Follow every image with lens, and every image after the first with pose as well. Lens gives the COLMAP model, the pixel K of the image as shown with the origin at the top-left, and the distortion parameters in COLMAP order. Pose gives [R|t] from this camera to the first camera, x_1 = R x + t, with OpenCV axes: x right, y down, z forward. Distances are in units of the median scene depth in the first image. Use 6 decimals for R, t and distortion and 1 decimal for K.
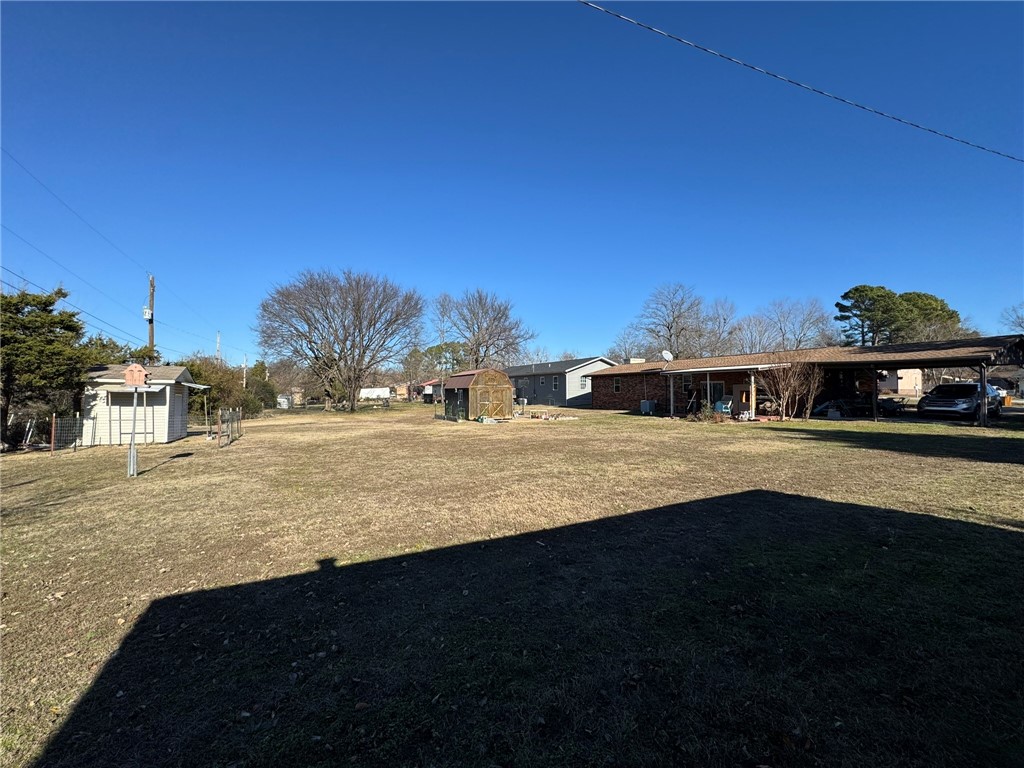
lens RADIAL K [[408.0, 0, 514.9], [0, 408.0, 387.3], [0, 0, 1]] dist [-0.002786, 0.000542]
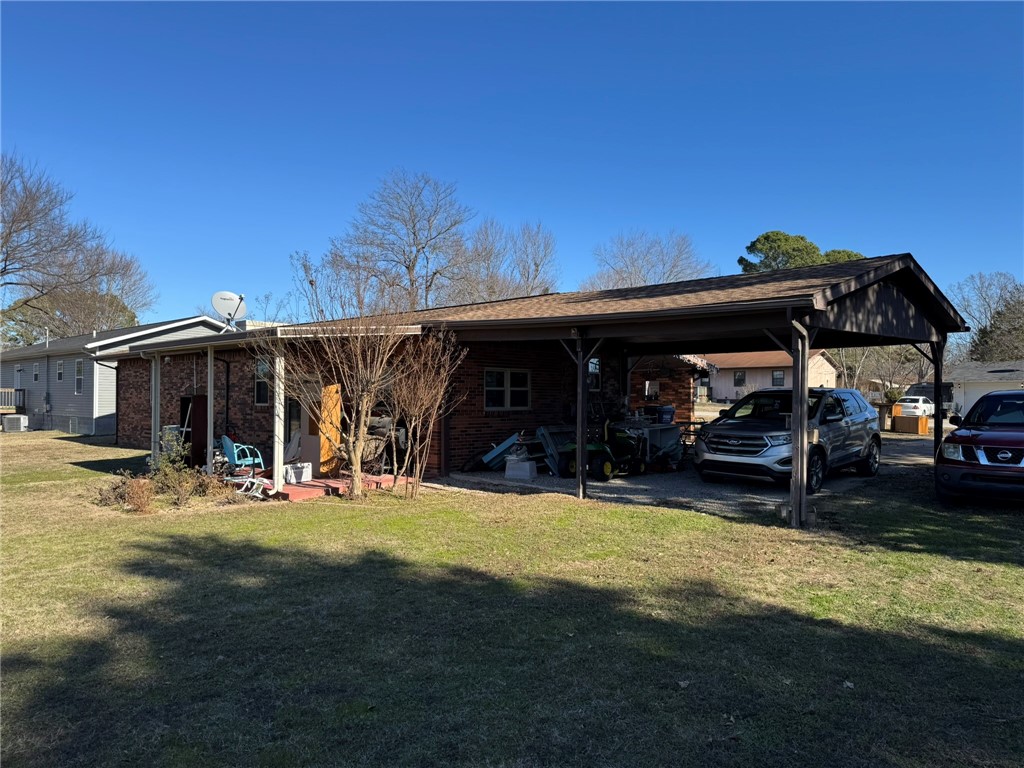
lens RADIAL K [[713.3, 0, 510.0], [0, 713.3, 388.9], [0, 0, 1]] dist [0.049842, 0.000408]
pose [[0.946528, 0.014592, 0.322293, 0.164362], [-0.014901, 0.999888, -0.001507, -0.000976], [-0.322279, -0.003376, 0.946639, 0.117978]]
